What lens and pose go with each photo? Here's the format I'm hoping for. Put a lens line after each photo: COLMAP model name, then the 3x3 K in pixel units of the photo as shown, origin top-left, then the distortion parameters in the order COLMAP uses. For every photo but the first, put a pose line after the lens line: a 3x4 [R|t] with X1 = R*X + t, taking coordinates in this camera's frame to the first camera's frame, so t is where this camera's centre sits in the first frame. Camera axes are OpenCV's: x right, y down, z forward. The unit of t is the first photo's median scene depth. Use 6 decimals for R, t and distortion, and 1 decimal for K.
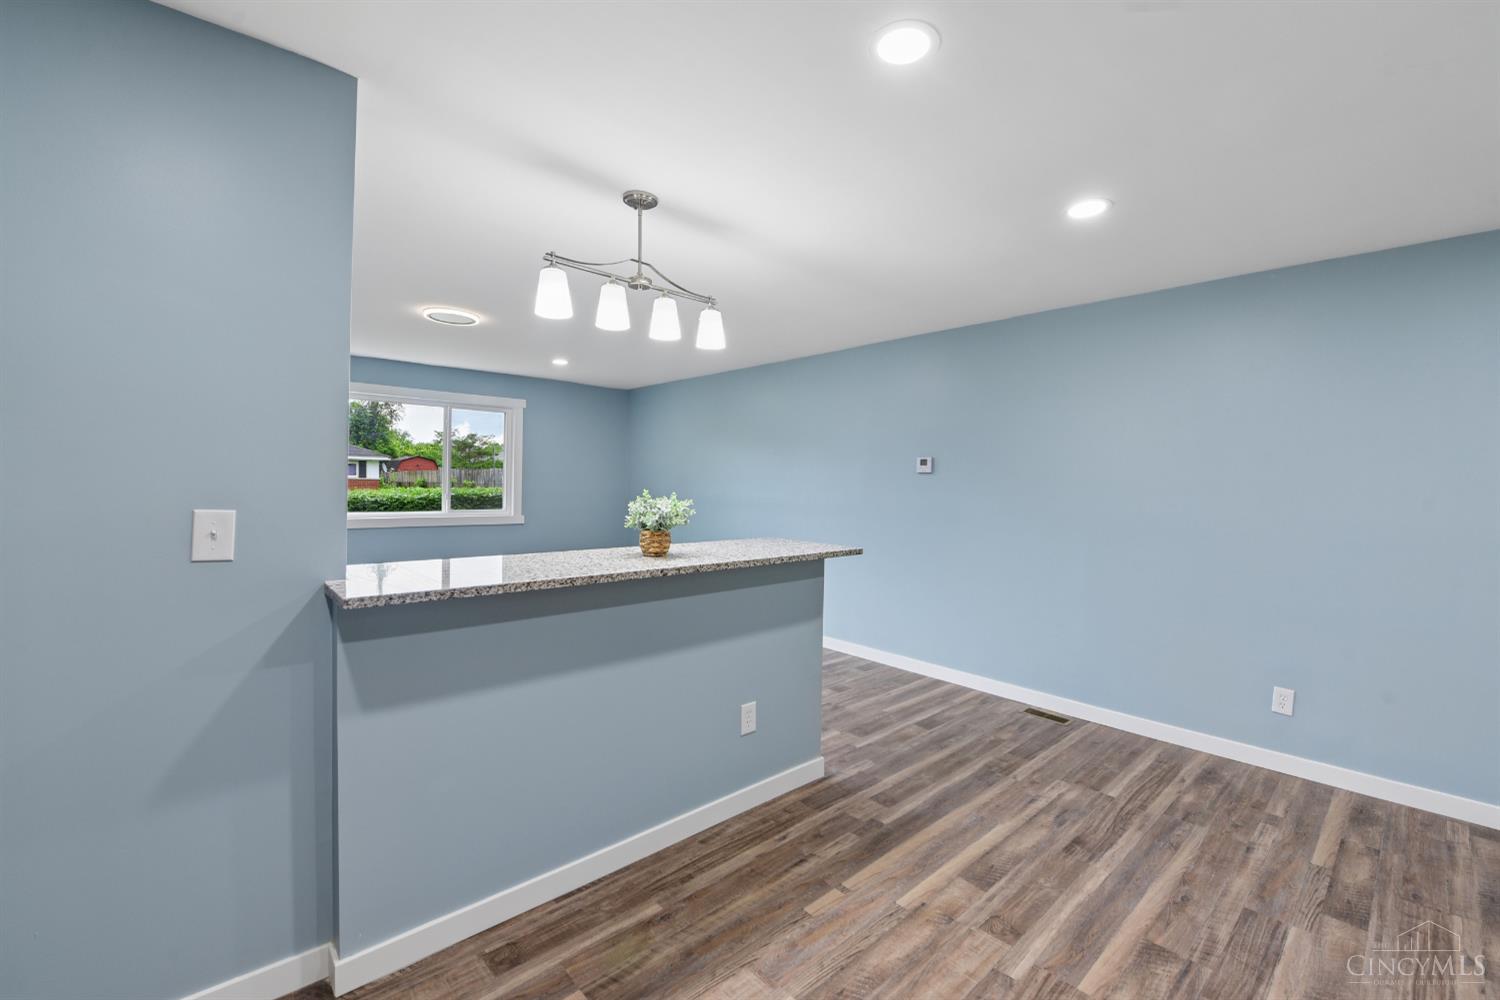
lens RADIAL K [[623.5, 0, 775.0], [0, 623.5, 482.5], [0, 0, 1]] dist [-0.013940, -0.000486]
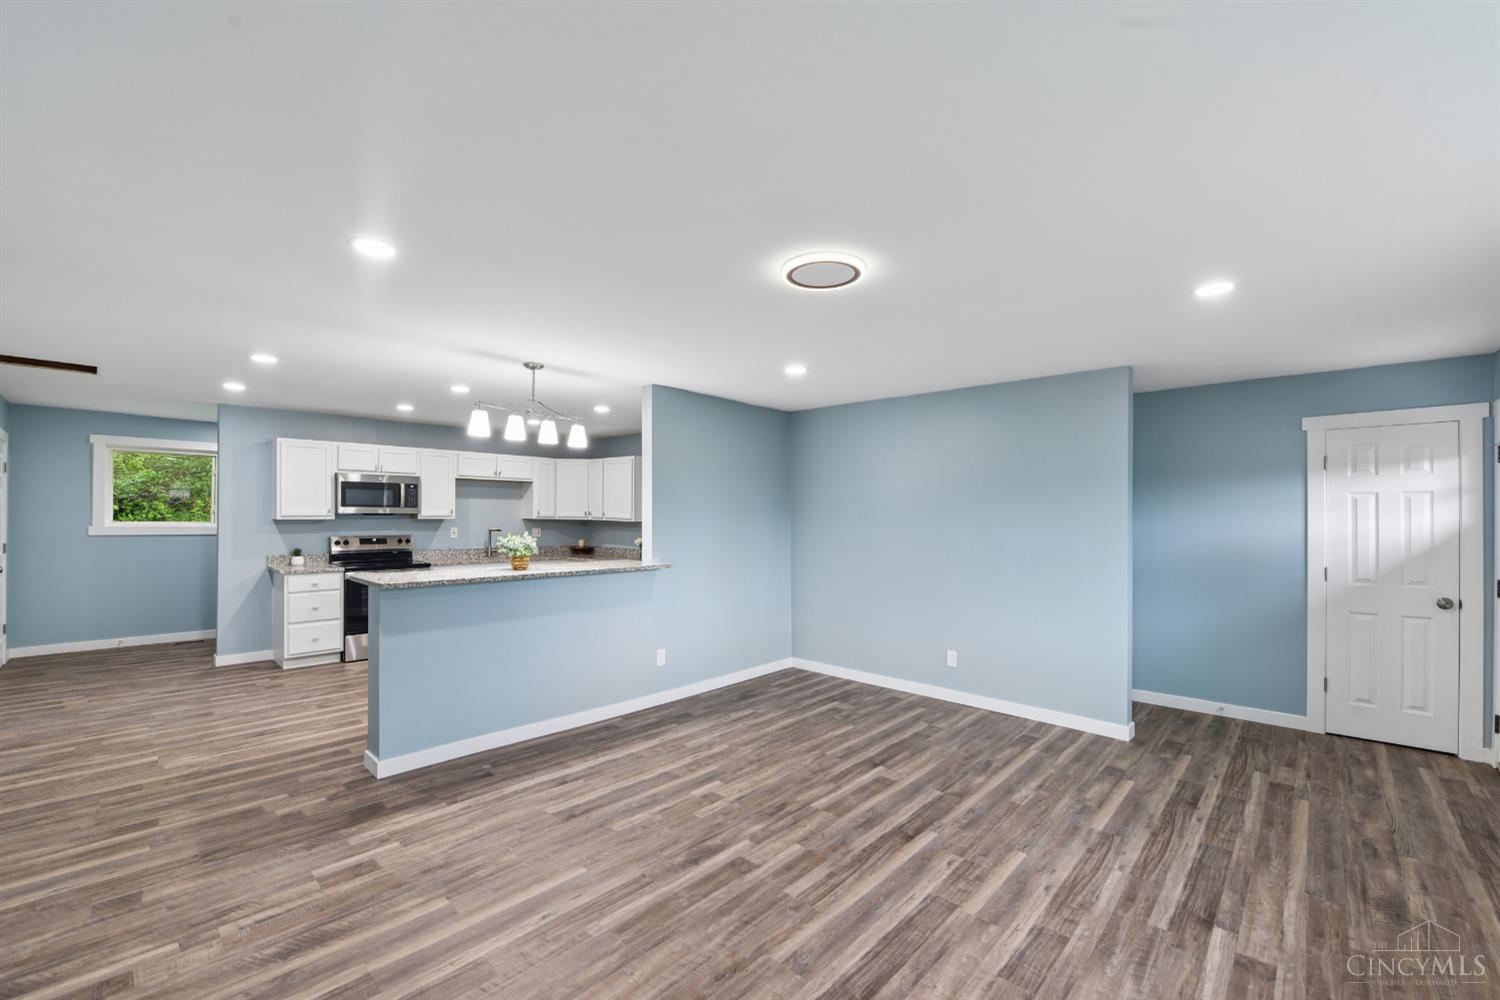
lens RADIAL K [[606.1, 0, 756.3], [0, 606.1, 518.1], [0, 0, 1]] dist [-0.001473, -0.000041]
pose [[-0.996496, -0.021024, -0.080960, -0.716280], [-0.021547, 0.999752, 0.005585, -0.050640], [0.080822, 0.007310, -0.996702, 2.747819]]
